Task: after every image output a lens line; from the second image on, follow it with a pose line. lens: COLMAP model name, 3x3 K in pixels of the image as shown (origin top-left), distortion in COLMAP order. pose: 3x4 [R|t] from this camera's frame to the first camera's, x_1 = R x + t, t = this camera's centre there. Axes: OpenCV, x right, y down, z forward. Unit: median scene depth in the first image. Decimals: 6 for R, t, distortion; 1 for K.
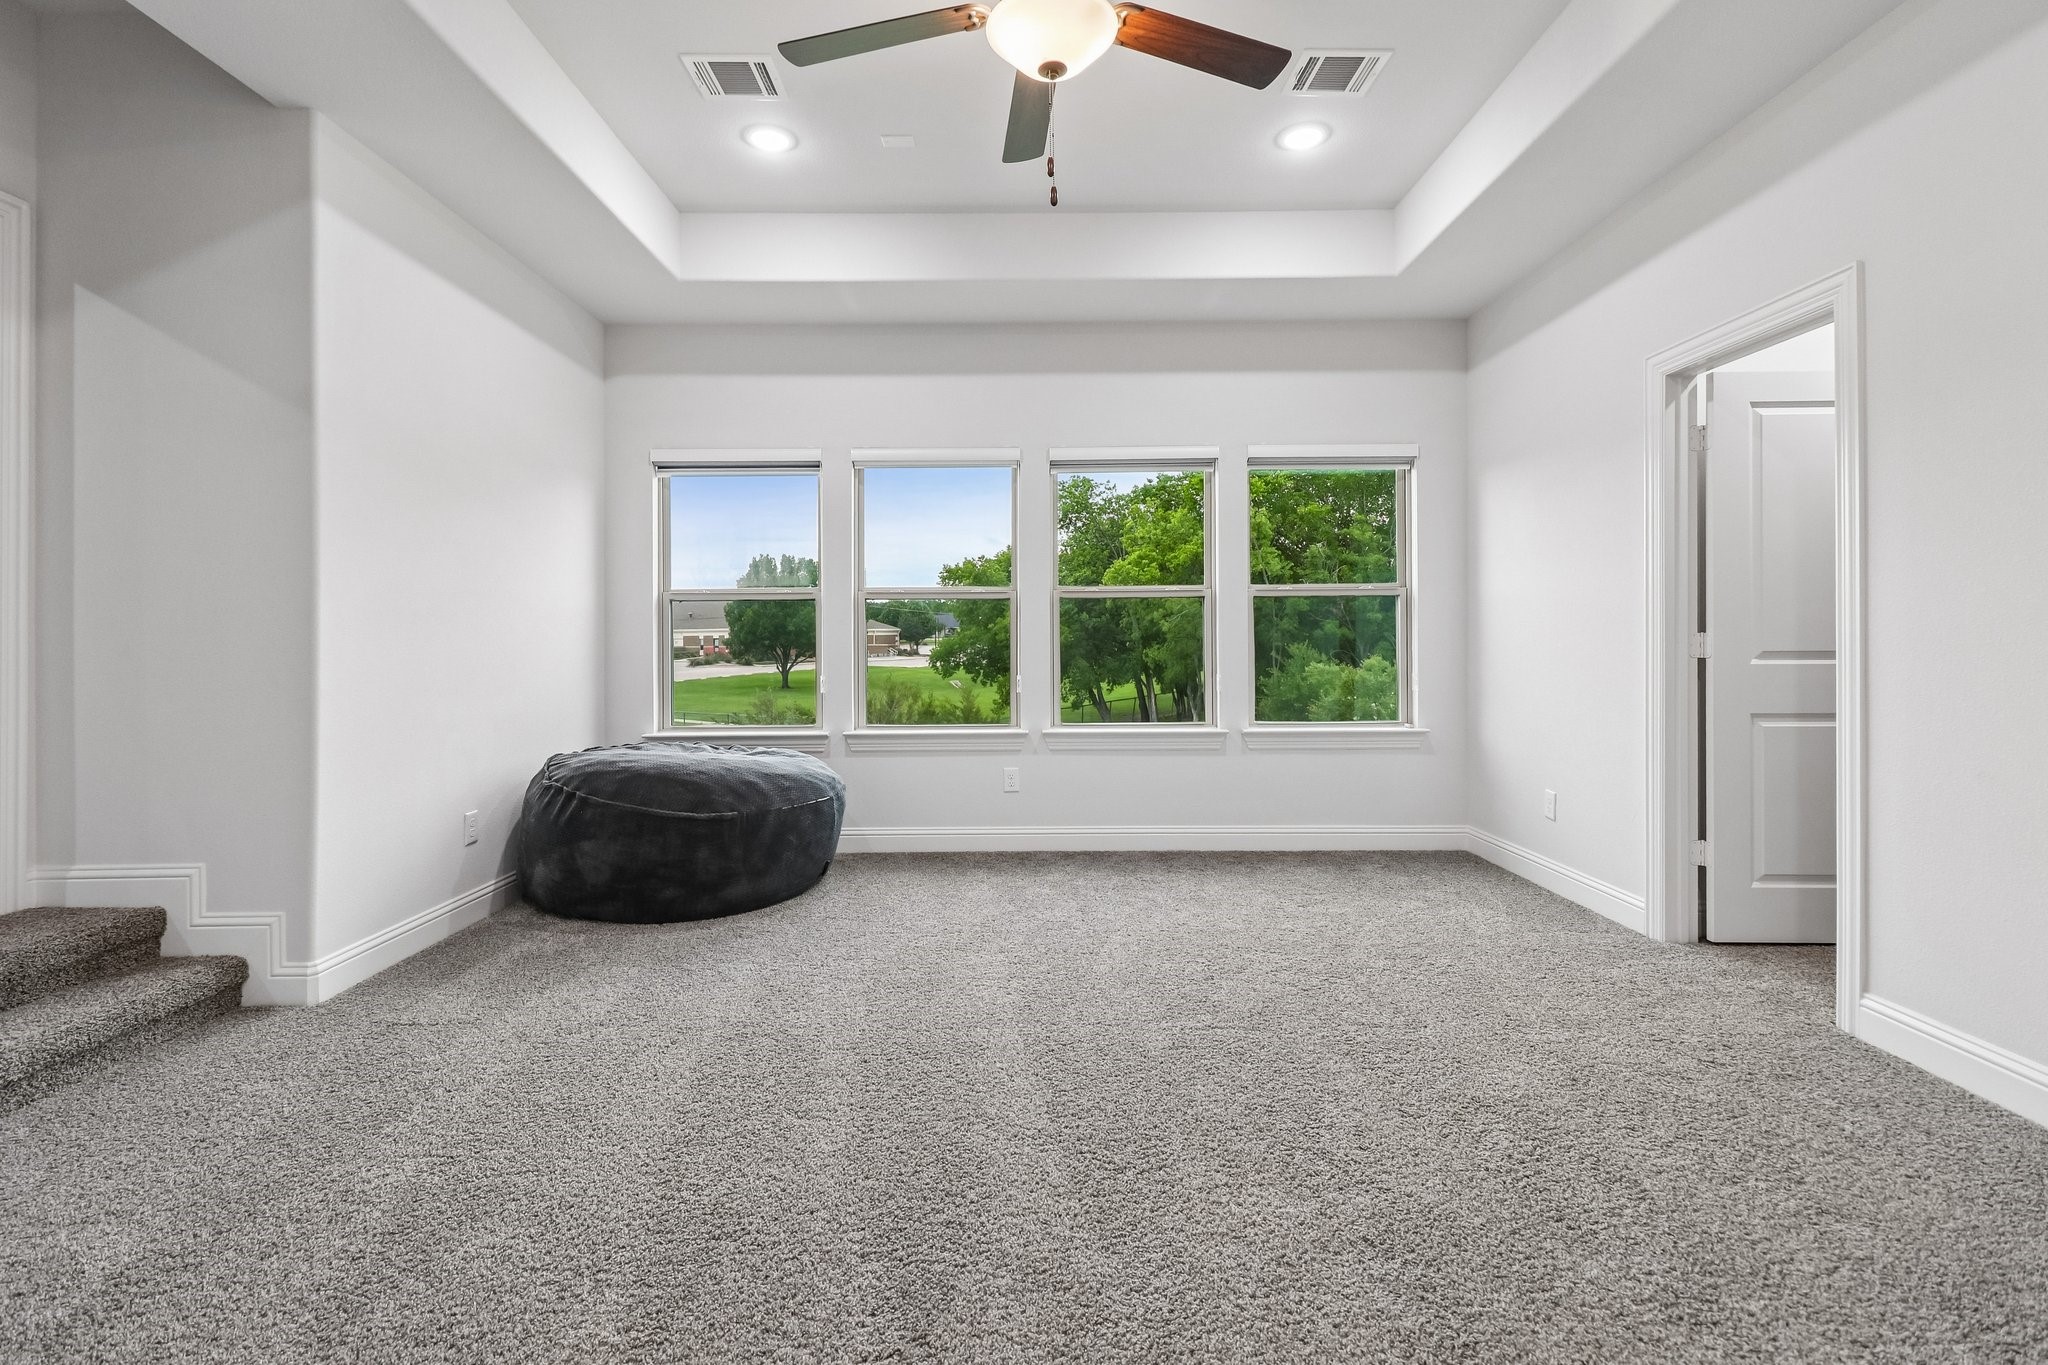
lens RADIAL K [[939.5, 0, 1026.0], [0, 939.5, 637.9], [0, 0, 1]] dist [0.018879, -0.009753]
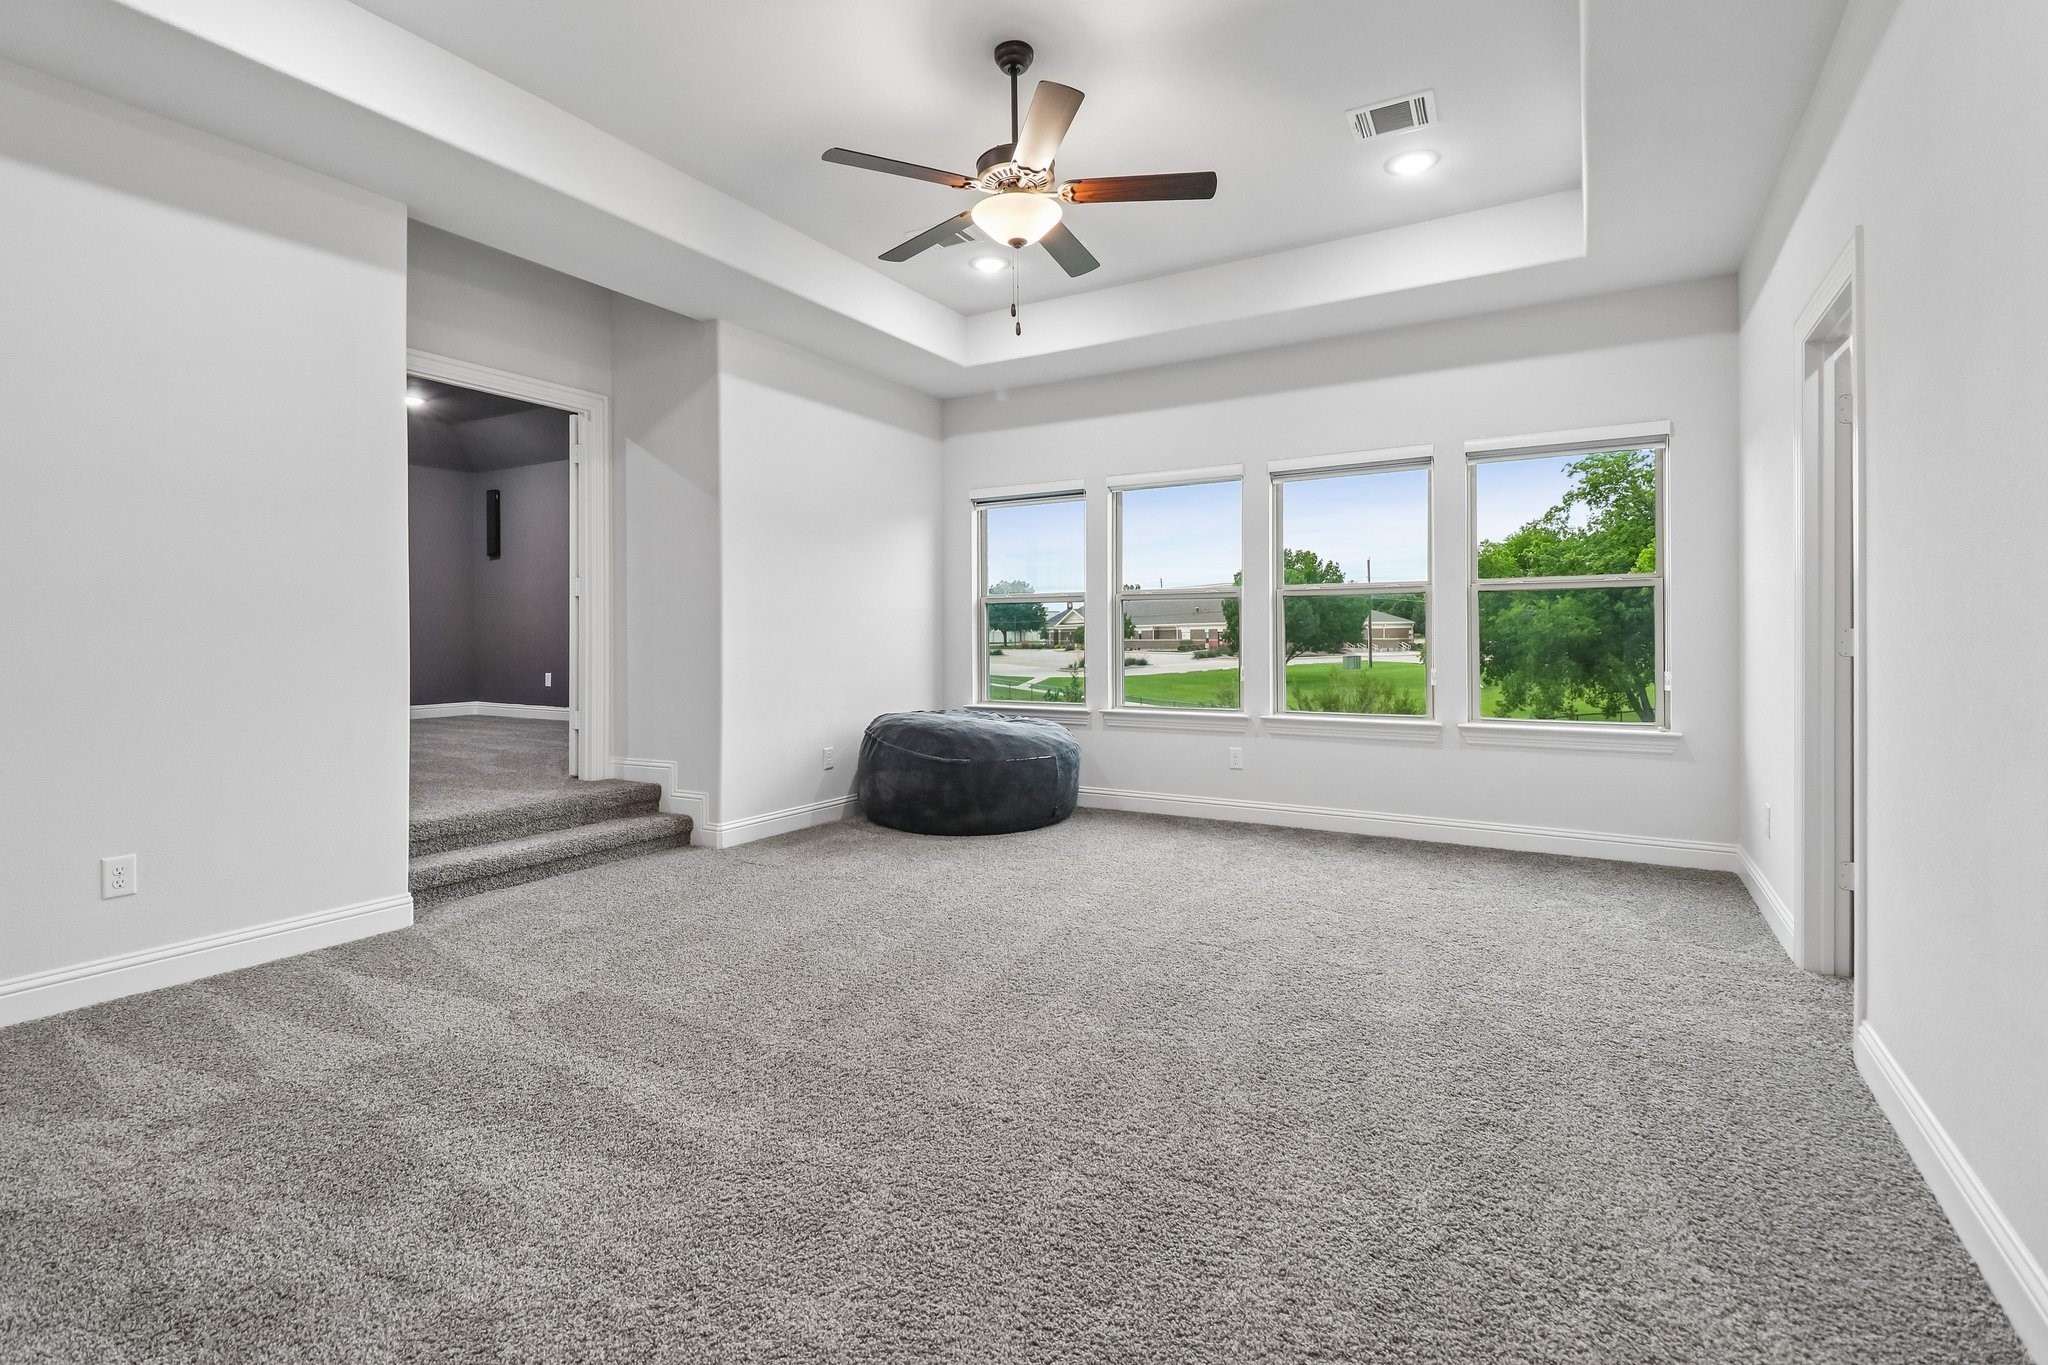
lens RADIAL K [[954.9, 0, 1028.6], [0, 954.9, 639.3], [0, 0, 1]] dist [0.021091, -0.000171]
pose [[0.863355, 0.004705, -0.504575, 0.398420], [-0.000421, 0.999963, 0.008604, -0.002075], [0.504597, -0.007216, 0.863325, -0.134601]]
